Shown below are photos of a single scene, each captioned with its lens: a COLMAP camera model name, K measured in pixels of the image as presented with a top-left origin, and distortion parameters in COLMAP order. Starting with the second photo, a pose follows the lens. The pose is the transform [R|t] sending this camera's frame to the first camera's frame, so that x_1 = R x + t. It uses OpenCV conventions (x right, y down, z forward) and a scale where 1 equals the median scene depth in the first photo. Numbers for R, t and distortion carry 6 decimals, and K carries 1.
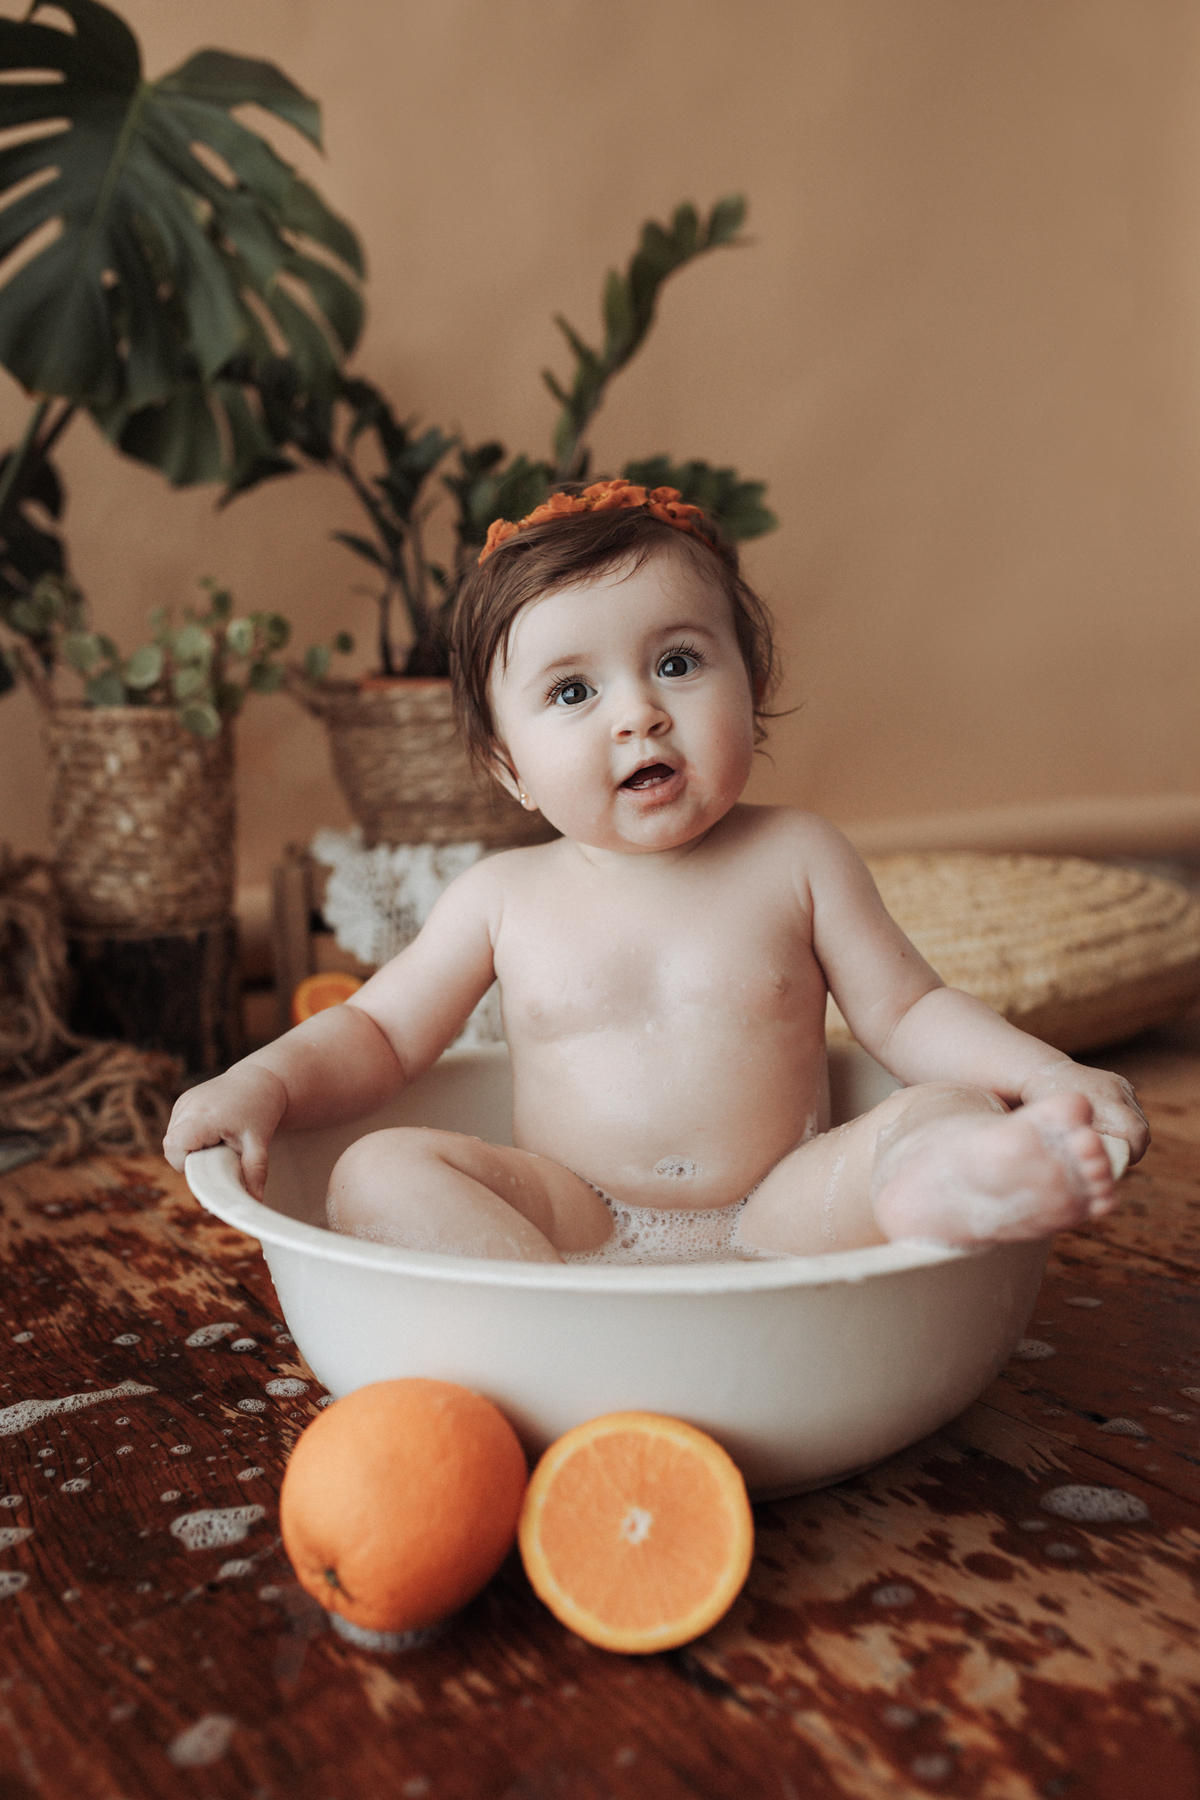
lens RADIAL K [[1730.5, 0, 647.5], [0, 1730.5, 897.6], [0, 0, 1]] dist [-0.042729, 0.021188]
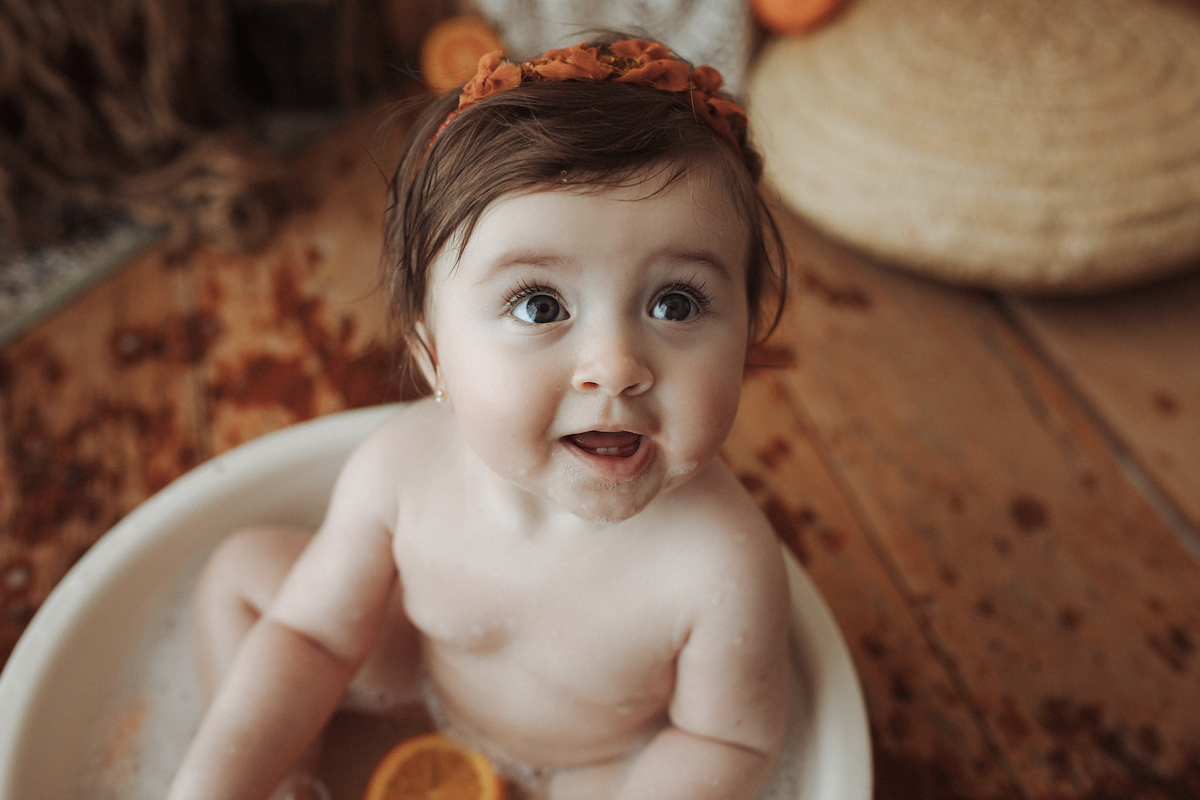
lens RADIAL K [[1186.7, 0, 597.5], [0, 1186.7, 400.0], [0, 0, 1]] dist [-0.044728, 0.026472]
pose [[0.952945, 0.250172, -0.171199, 0.094633], [-0.099374, 0.791345, 0.603240, -0.248247], [0.286391, -0.557842, 0.778969, 0.321787]]
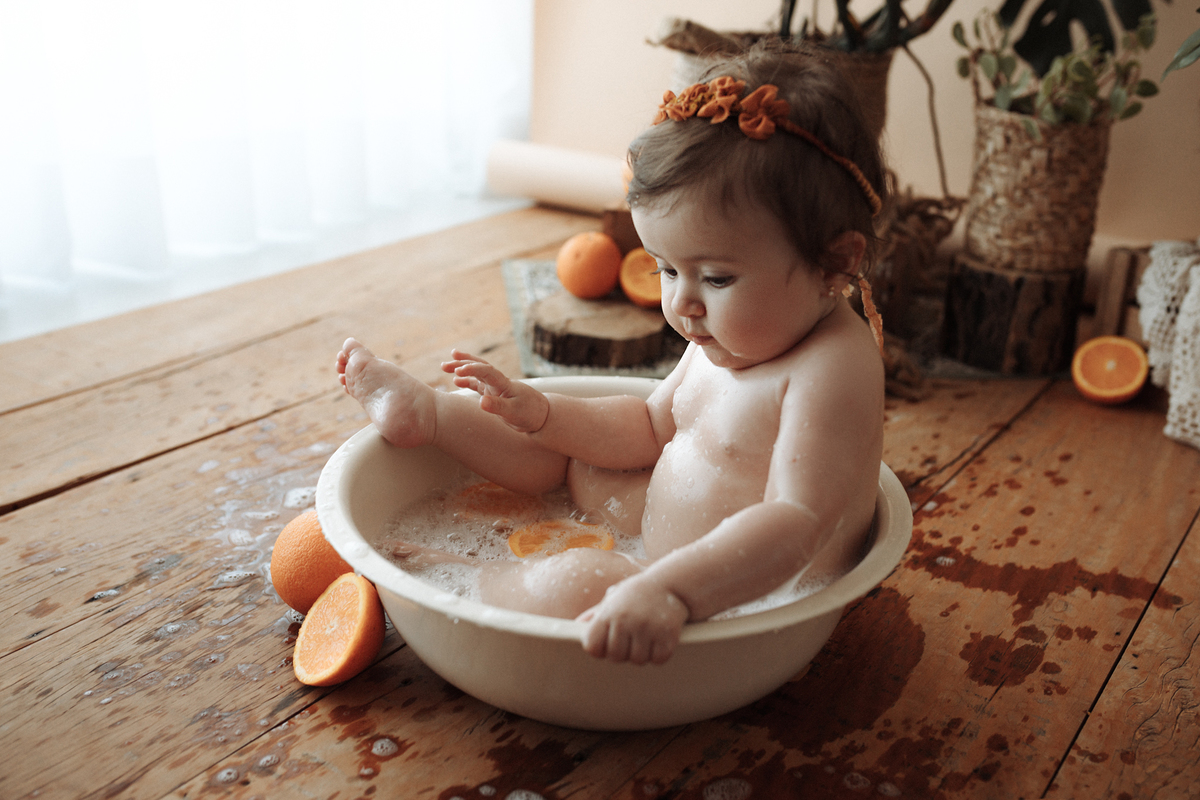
lens RADIAL K [[1216.1, 0, 619.5], [0, 1216.1, 395.0], [0, 0, 1]] dist [-0.013667, 0.017857]
pose [[0.368332, 0.373851, -0.851215, 0.507098], [-0.167280, 0.927293, 0.334880, -0.170901], [0.914521, 0.019044, 0.404090, 0.306724]]
